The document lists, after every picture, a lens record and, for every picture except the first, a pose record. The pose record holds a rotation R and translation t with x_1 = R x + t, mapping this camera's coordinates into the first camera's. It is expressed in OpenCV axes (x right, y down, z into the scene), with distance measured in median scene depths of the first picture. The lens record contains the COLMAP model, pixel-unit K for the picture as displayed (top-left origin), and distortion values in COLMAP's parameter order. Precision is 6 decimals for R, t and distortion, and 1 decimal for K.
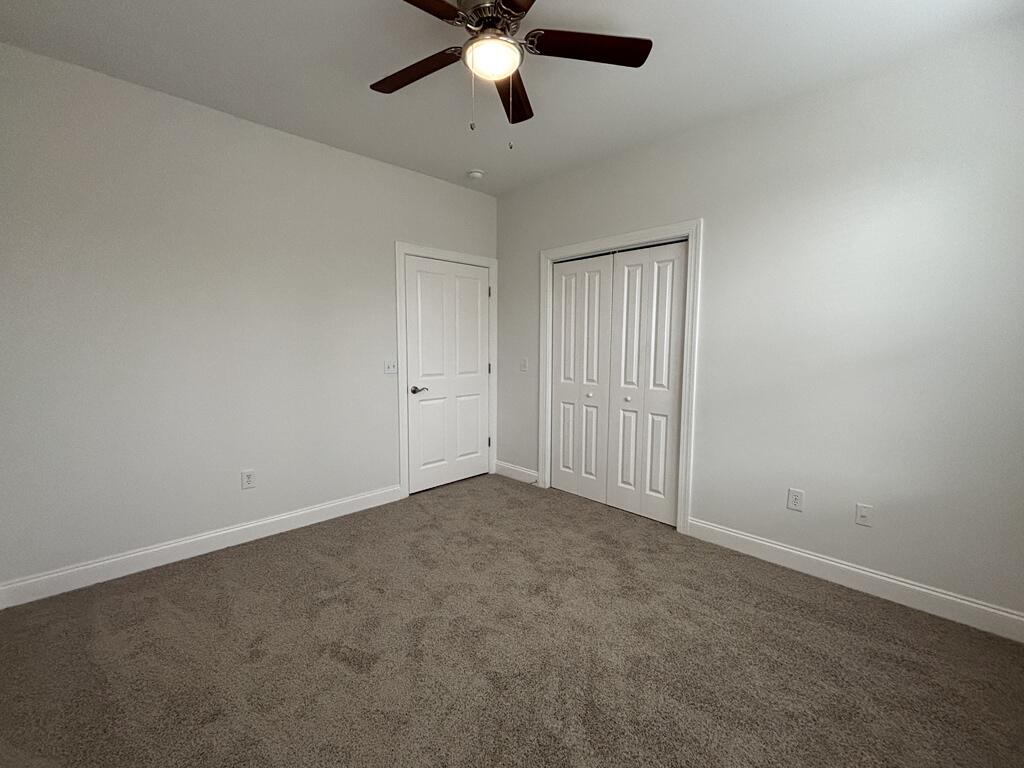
lens RADIAL K [[445.1, 0, 502.3], [0, 445.1, 384.1], [0, 0, 1]] dist [-0.005110, -0.000752]
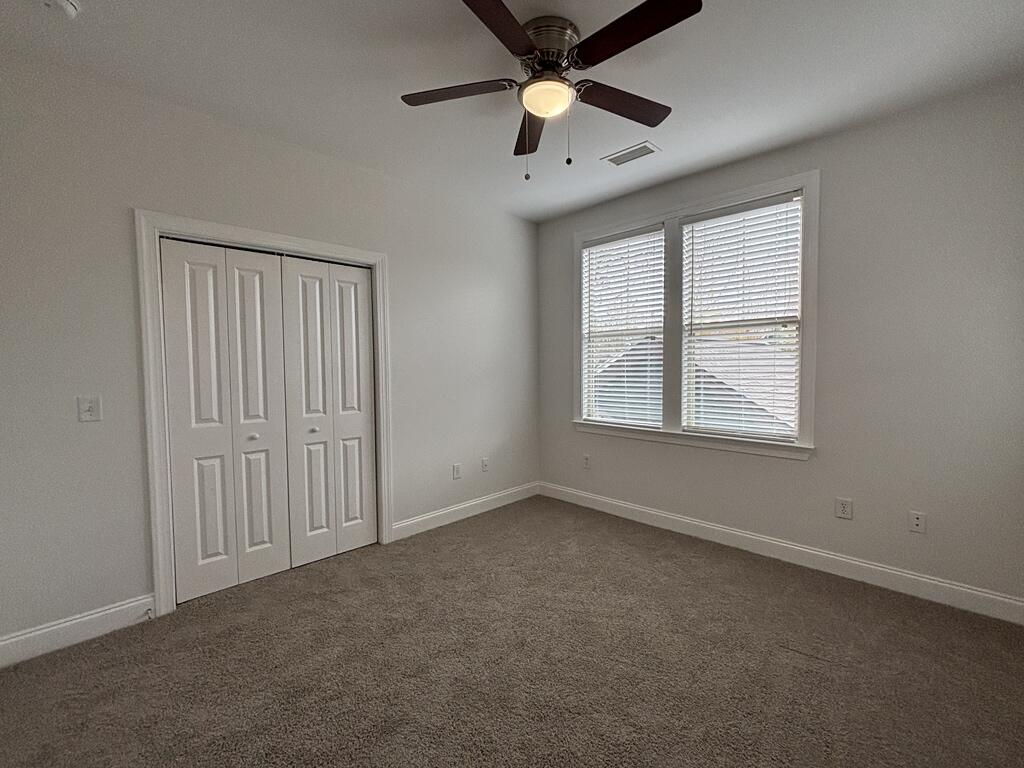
lens RADIAL K [[445.1, 0, 522.1], [0, 445.1, 383.4], [0, 0, 1]] dist [-0.005110, -0.000752]
pose [[-0.045412, -0.049935, 0.997720, -0.586980], [0.103722, 0.993116, 0.054426, -0.061119], [-0.993569, 0.105957, -0.039920, 0.615814]]
